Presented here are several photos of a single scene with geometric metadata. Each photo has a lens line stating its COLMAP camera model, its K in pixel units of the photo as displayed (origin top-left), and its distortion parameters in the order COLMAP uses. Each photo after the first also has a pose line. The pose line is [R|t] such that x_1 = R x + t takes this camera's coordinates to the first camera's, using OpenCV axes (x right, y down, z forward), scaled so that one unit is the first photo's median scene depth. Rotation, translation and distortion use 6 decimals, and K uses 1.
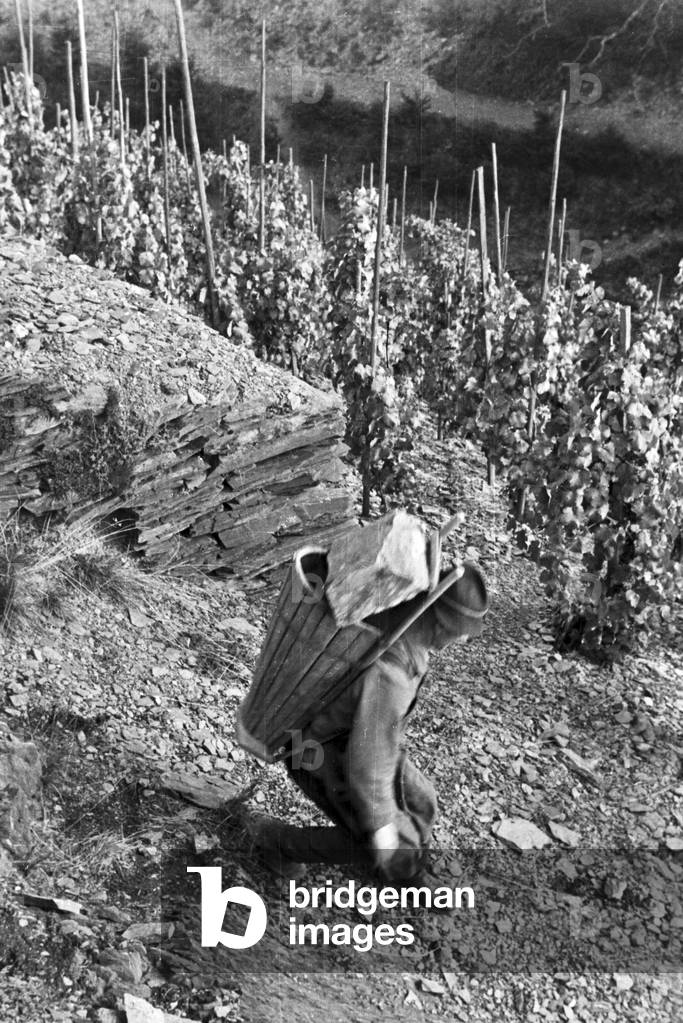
lens RADIAL K [[1361.0, 0, 341.3], [0, 1361.0, 512.1], [0, 0, 1]] dist [0.014113, 0.000000]
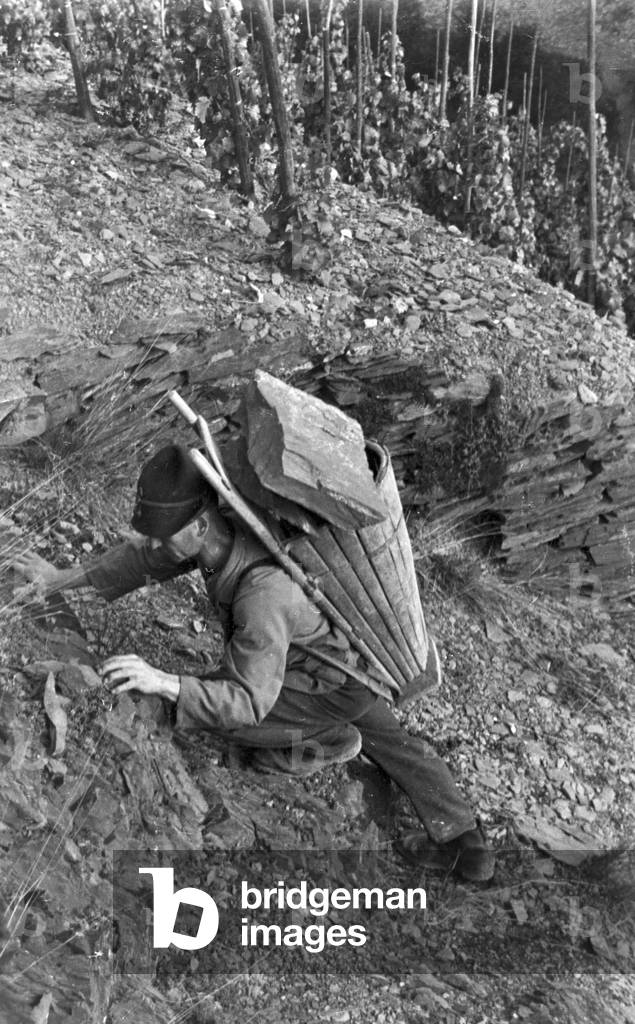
lens RADIAL K [[1324.9, 0, 317.7], [0, 1324.9, 511.5], [0, 0, 1]] dist [-0.009117, 0.000000]
pose [[0.973331, 0.106852, -0.203001, -0.092577], [-0.101633, 0.994171, 0.035992, -0.021633], [0.205663, -0.014400, 0.978517, 0.112670]]
